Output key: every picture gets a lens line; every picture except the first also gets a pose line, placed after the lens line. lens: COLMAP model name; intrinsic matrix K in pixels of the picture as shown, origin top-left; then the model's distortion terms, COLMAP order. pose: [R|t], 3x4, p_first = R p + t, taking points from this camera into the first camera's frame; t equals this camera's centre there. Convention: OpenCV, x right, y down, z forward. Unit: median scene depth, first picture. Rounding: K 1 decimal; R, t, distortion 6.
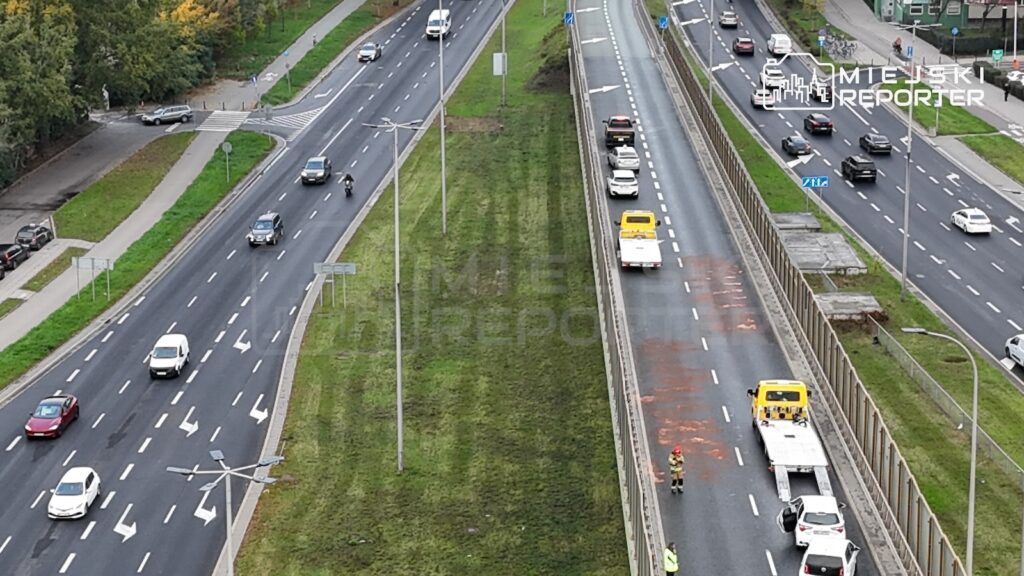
lens RADIAL K [[2261.2, 0, 512.0], [0, 2261.2, 288.0], [0, 0, 1]] dist [0.251352, -0.963322]
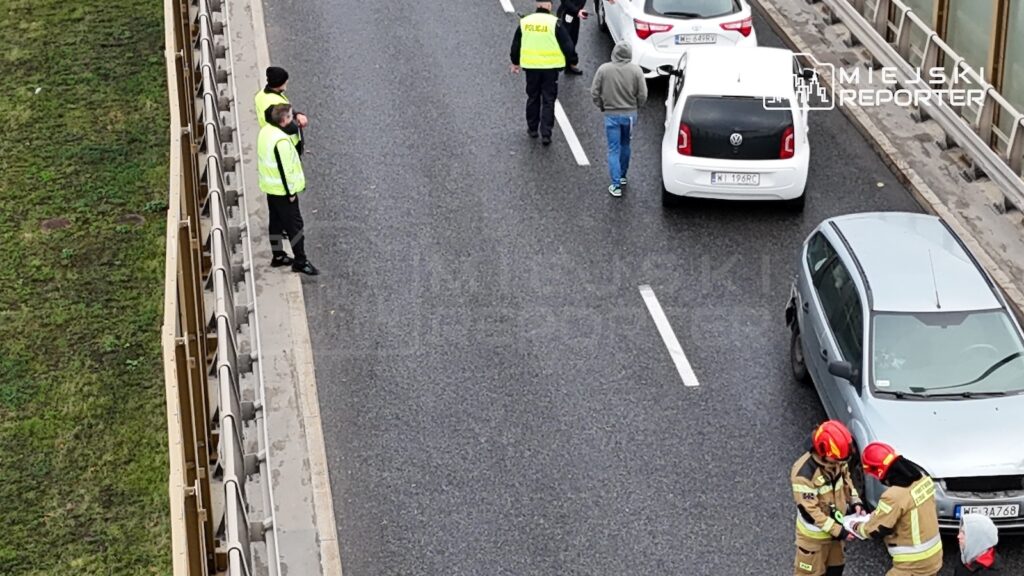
lens RADIAL K [[2261.2, 0, 512.0], [0, 2261.2, 288.0], [0, 0, 1]] dist [0.251352, -0.963322]
pose [[0.988621, -0.068819, 0.133760, 0.040056], [0.042427, 0.980678, 0.190975, 0.055602], [-0.144318, -0.183127, 0.972439, 0.470845]]
